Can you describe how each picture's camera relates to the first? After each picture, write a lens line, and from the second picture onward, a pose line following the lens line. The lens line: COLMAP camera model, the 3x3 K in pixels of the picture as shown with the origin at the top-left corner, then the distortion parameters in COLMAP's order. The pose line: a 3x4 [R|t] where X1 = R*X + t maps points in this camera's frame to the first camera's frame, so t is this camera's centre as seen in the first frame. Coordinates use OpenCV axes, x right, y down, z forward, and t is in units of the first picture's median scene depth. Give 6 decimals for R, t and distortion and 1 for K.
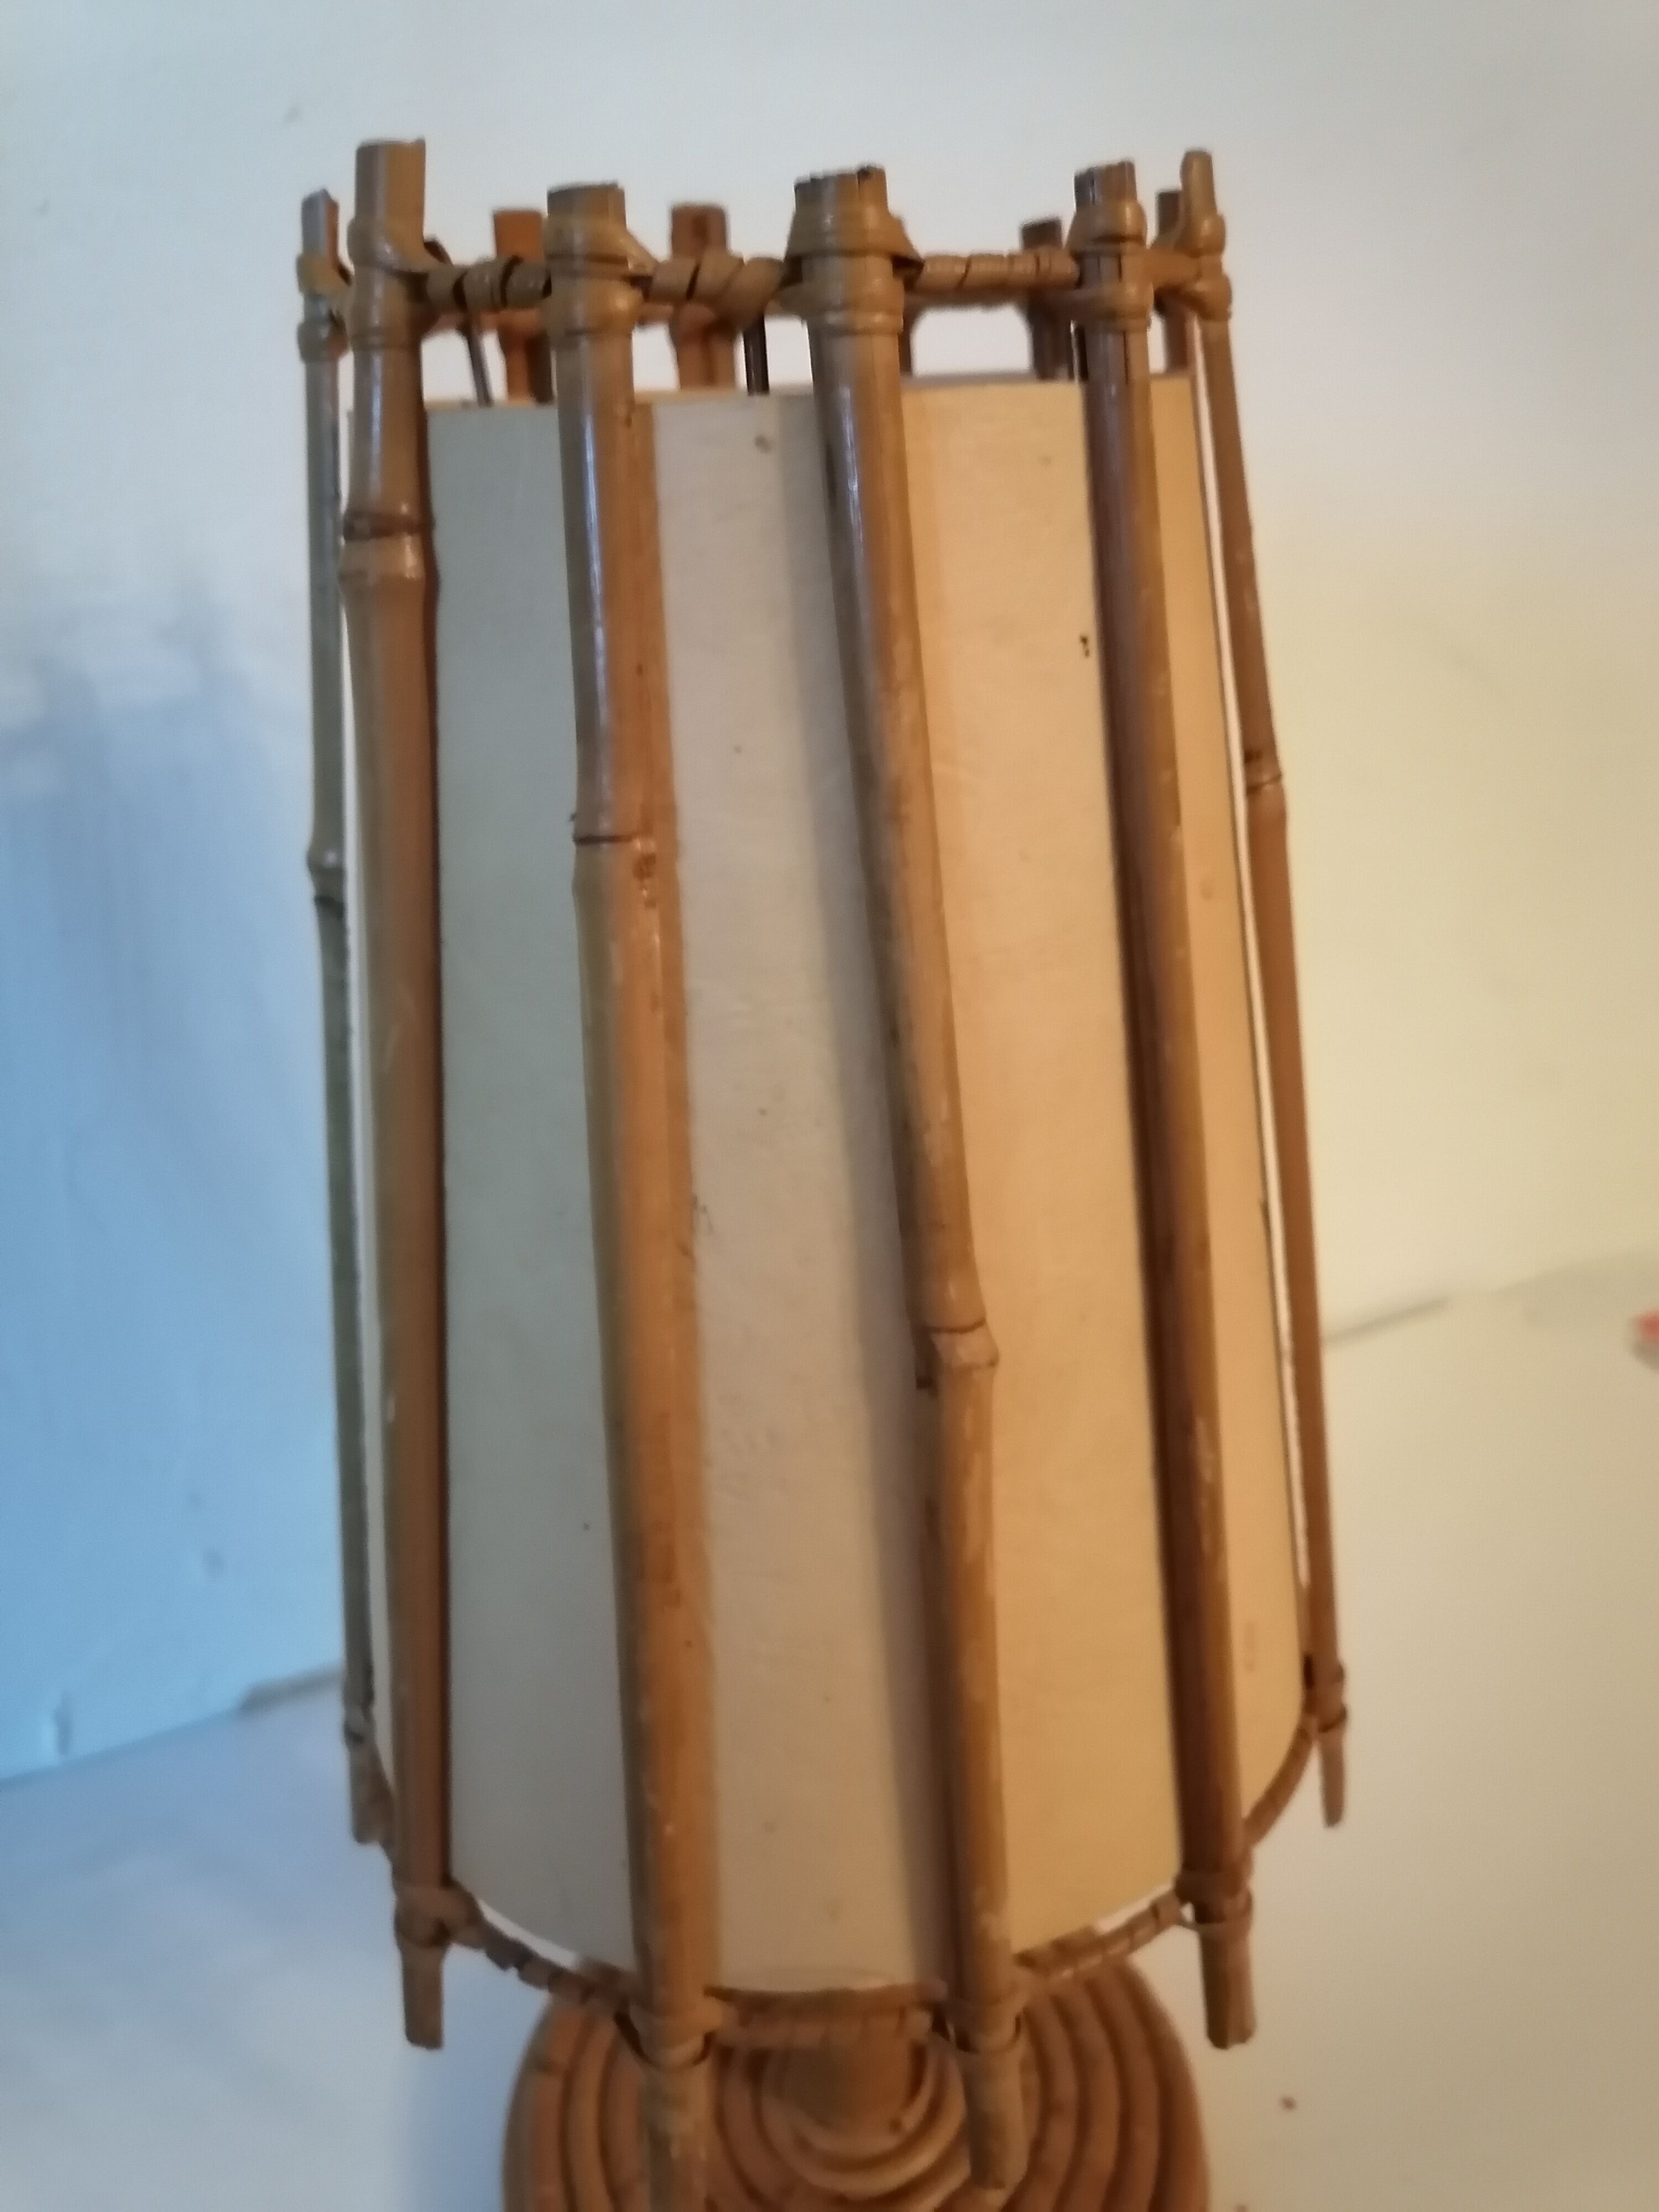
lens RADIAL K [[1705.7, 0, 808.8], [0, 1705.7, 1119.7], [0, 0, 1]] dist [0.019090, -0.015467]
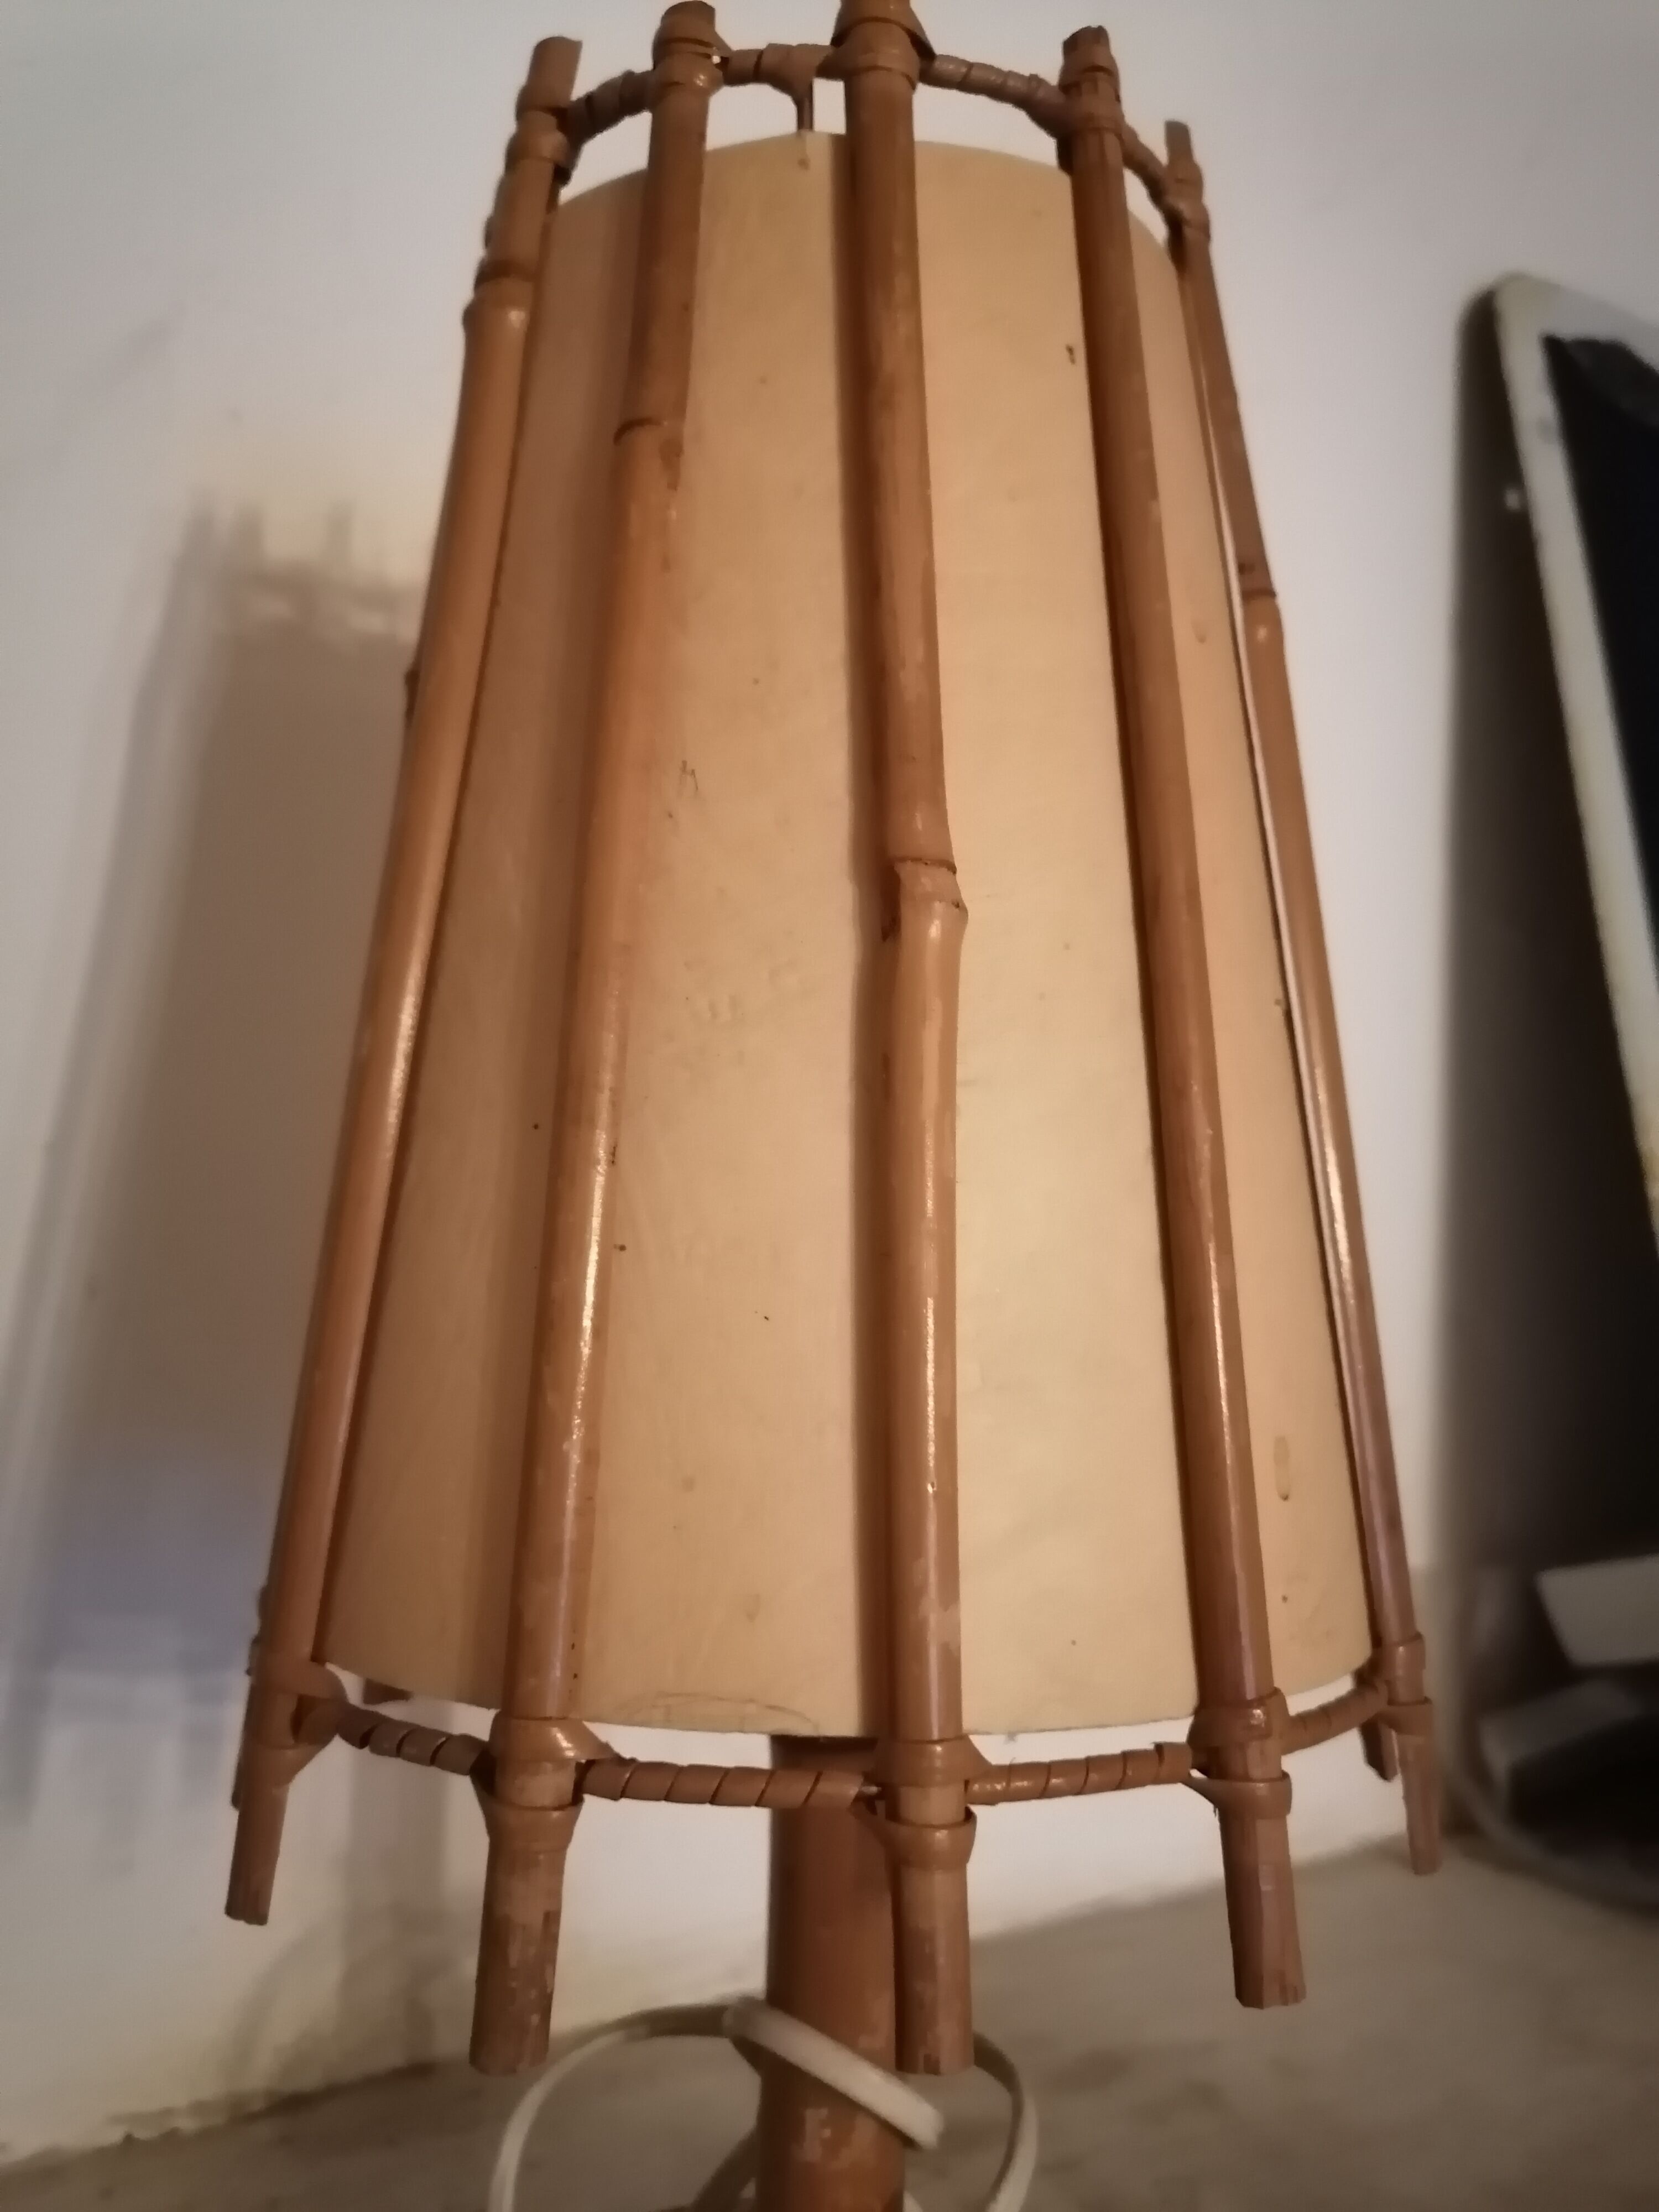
lens RADIAL K [[1705.7, 0, 850.5], [0, 1705.7, 1099.8], [0, 0, 1]] dist [0.019090, -0.015467]
pose [[0.993105, 0.051694, -0.105216, 0.161989], [-0.093981, 0.887564, -0.450996, 0.720406], [0.070073, 0.457775, 0.886302, 0.183495]]
